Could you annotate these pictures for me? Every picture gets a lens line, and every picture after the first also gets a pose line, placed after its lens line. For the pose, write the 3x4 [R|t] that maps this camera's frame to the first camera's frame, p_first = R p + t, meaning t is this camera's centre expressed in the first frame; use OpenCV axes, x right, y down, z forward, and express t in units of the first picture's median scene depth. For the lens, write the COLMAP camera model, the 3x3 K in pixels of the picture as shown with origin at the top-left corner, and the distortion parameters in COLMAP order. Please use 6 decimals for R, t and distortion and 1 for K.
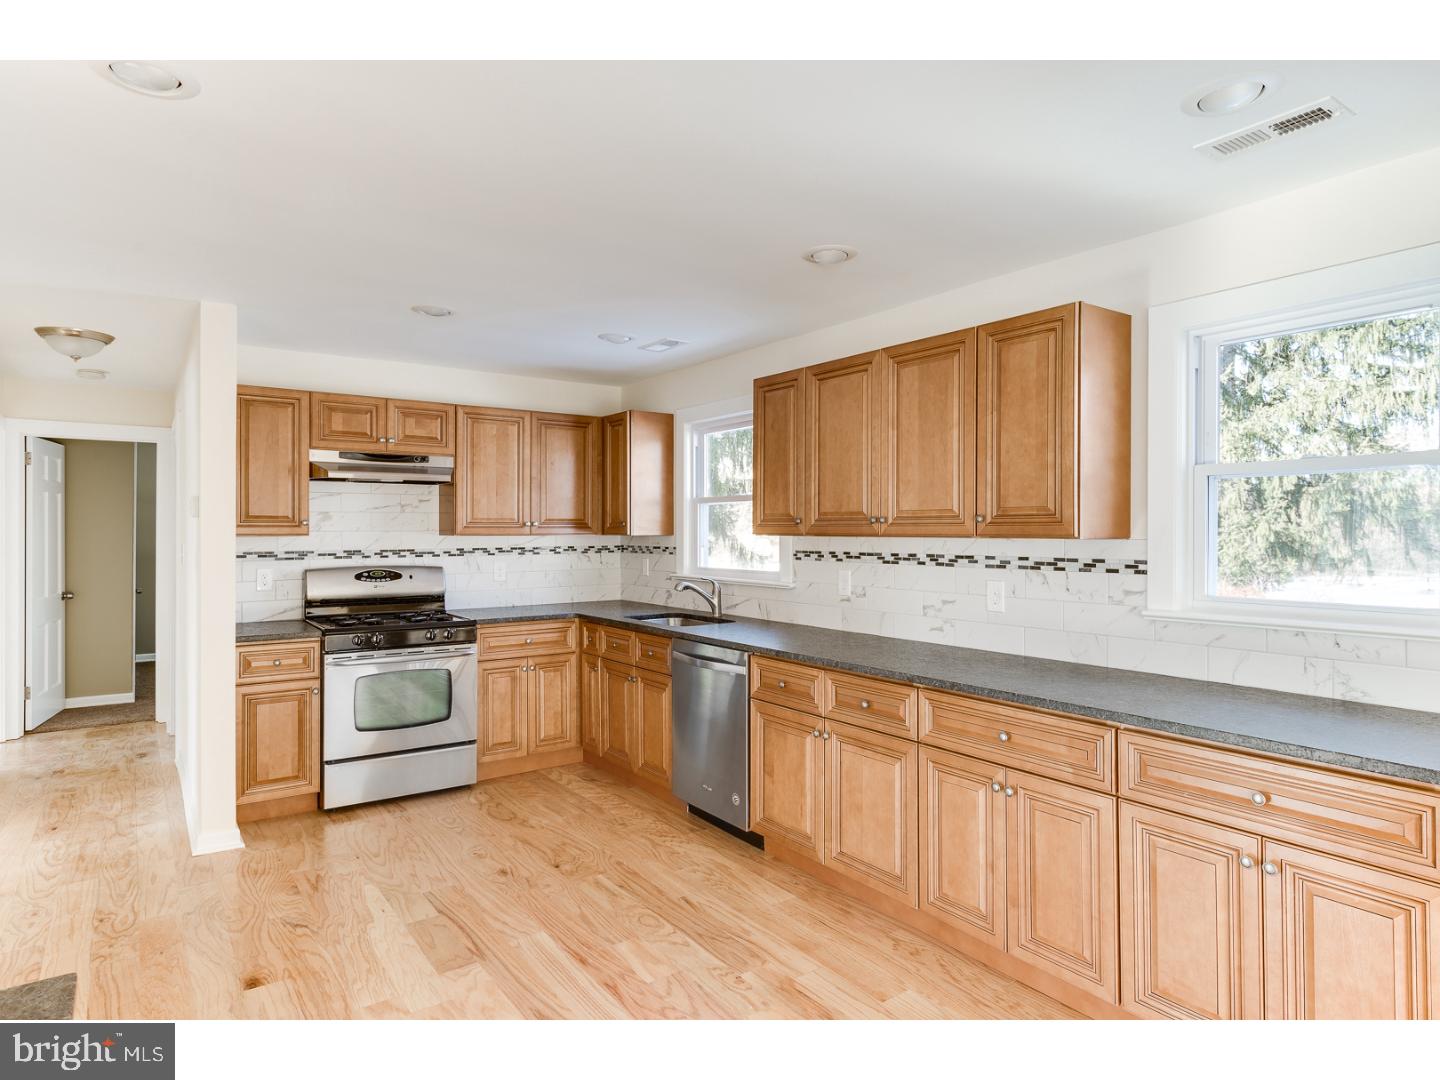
lens RADIAL K [[834.0, 0, 710.1], [0, 834.0, 533.5], [0, 0, 1]] dist [0.004363, -0.000388]
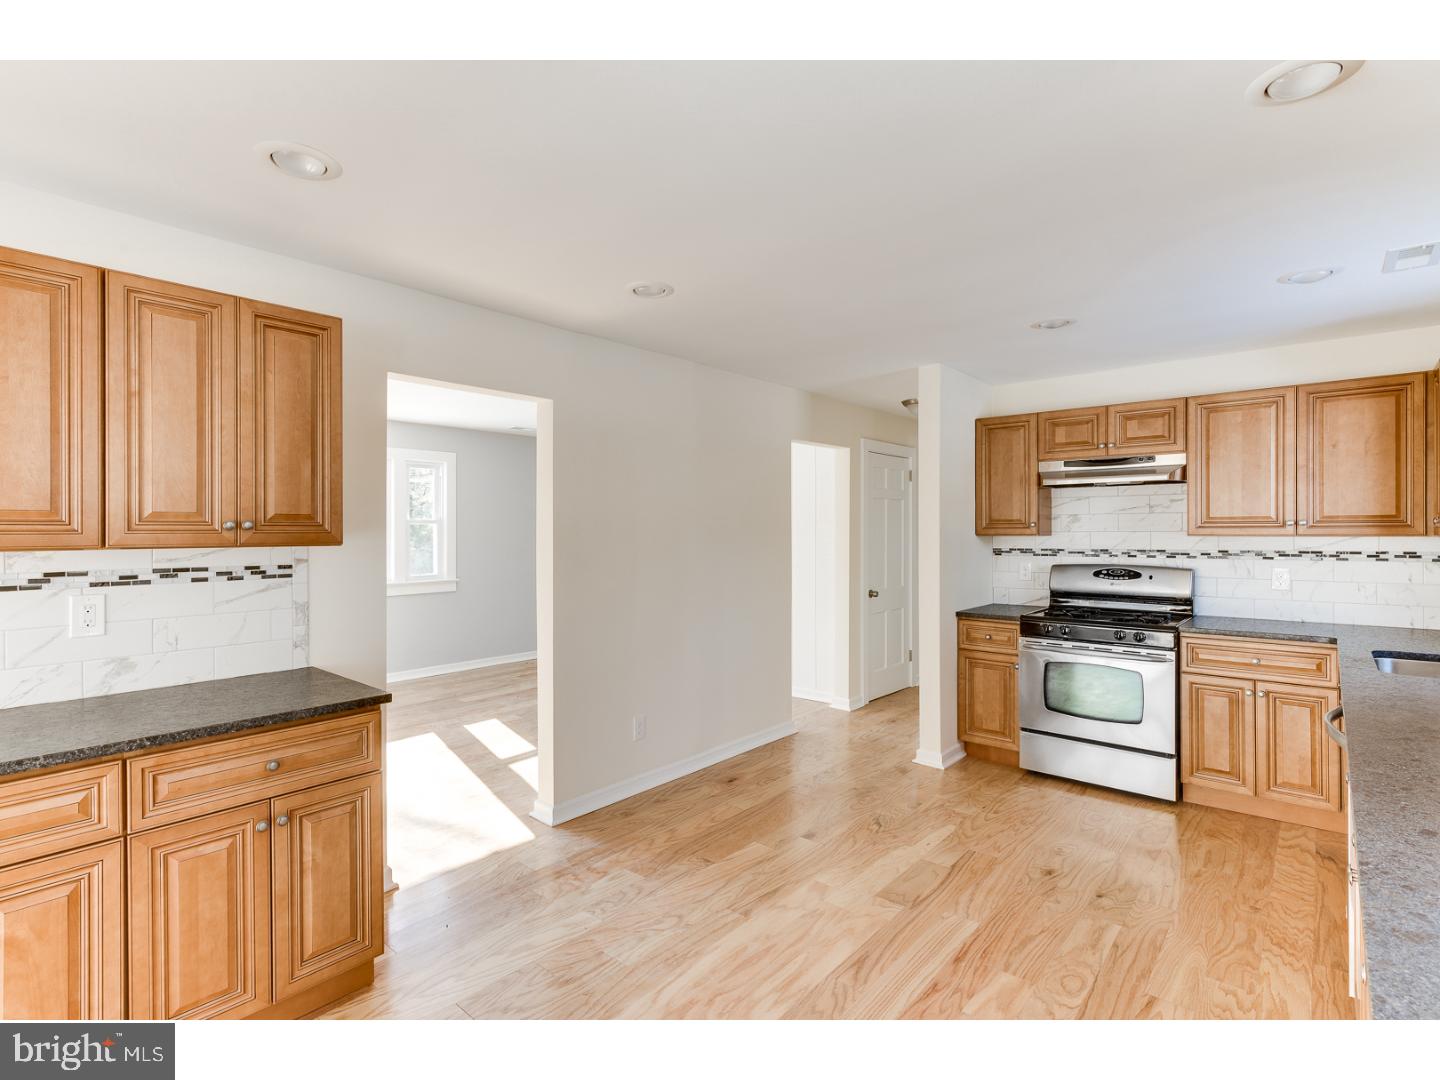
lens RADIAL K [[707.4, 0, 711.2], [0, 707.4, 530.6], [0, 0, 1]] dist [0.004759, -0.000028]
pose [[0.234626, -0.000922, -0.972085, 0.367373], [-0.000342, 0.999999, -0.001031, -0.003078], [0.972086, 0.000574, 0.234625, 0.306259]]
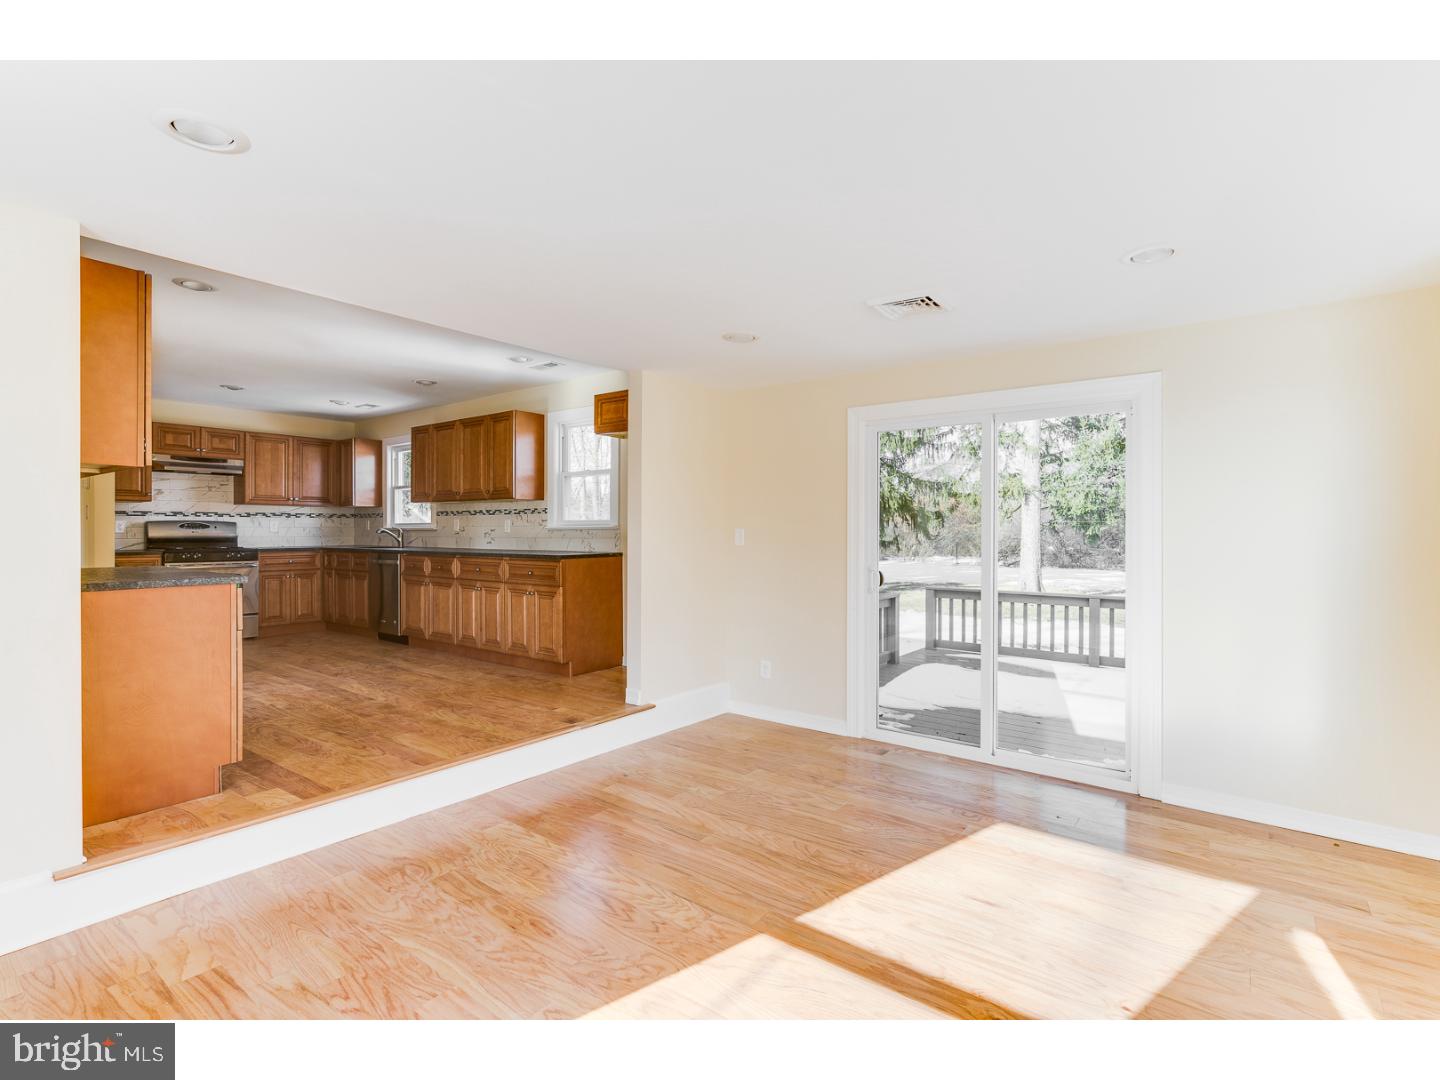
lens RADIAL K [[707.4, 0, 717.1], [0, 707.4, 535.8], [0, 0, 1]] dist [0.004759, -0.000028]
pose [[0.956142, -0.000237, 0.292904, 0.232877], [-0.000345, 0.999998, 0.001935, 0.071249], [-0.292904, -0.001952, 0.956140, -0.800645]]
